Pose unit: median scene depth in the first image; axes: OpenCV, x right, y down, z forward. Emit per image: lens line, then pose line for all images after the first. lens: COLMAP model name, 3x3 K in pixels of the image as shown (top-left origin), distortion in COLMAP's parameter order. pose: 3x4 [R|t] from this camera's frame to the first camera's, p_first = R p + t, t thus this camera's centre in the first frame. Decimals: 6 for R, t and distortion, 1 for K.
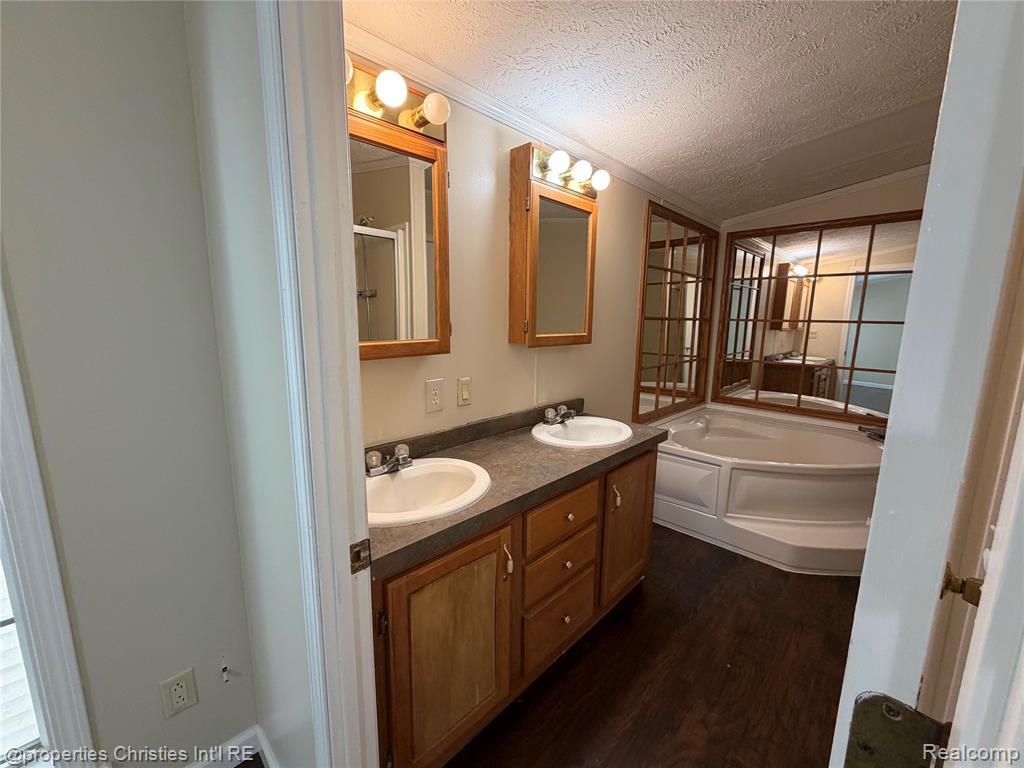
lens RADIAL K [[409.4, 0, 510.1], [0, 409.4, 383.1], [0, 0, 1]] dist [-0.000267, 0.000031]
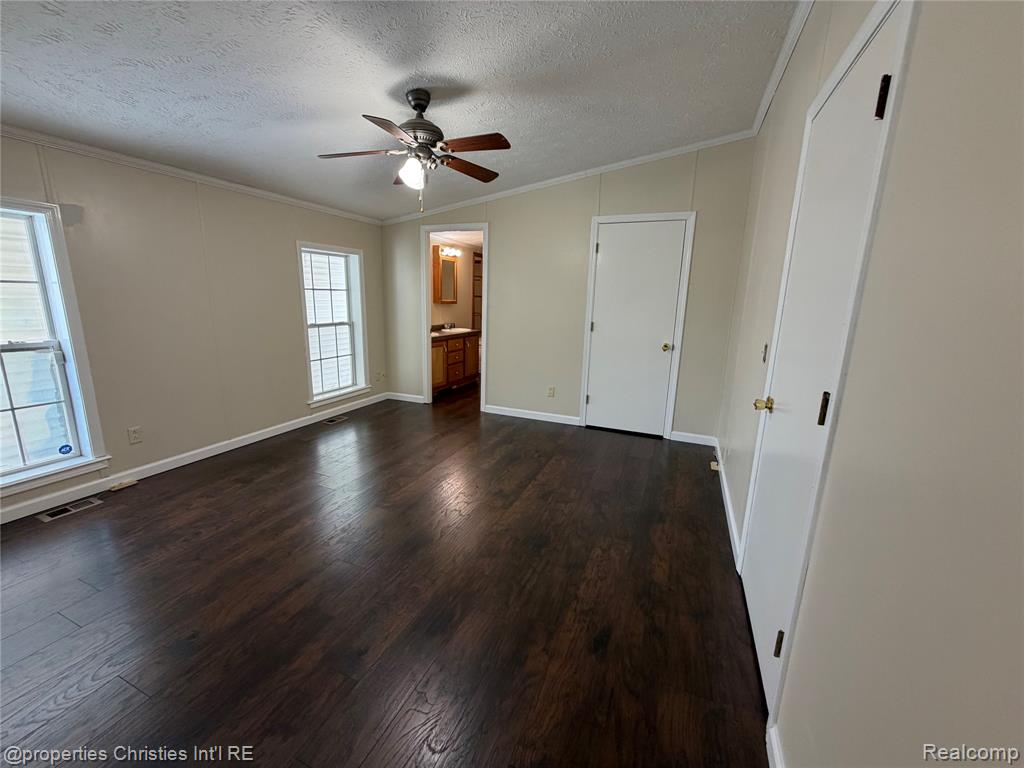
lens RADIAL K [[409.4, 0, 510.1], [0, 409.4, 383.1], [0, 0, 1]] dist [-0.000267, 0.000031]
pose [[0.926615, -0.061501, 0.370947, -0.664286], [0.045398, 0.997615, 0.051996, 0.386388], [-0.373260, -0.031340, 0.927197, -2.201158]]
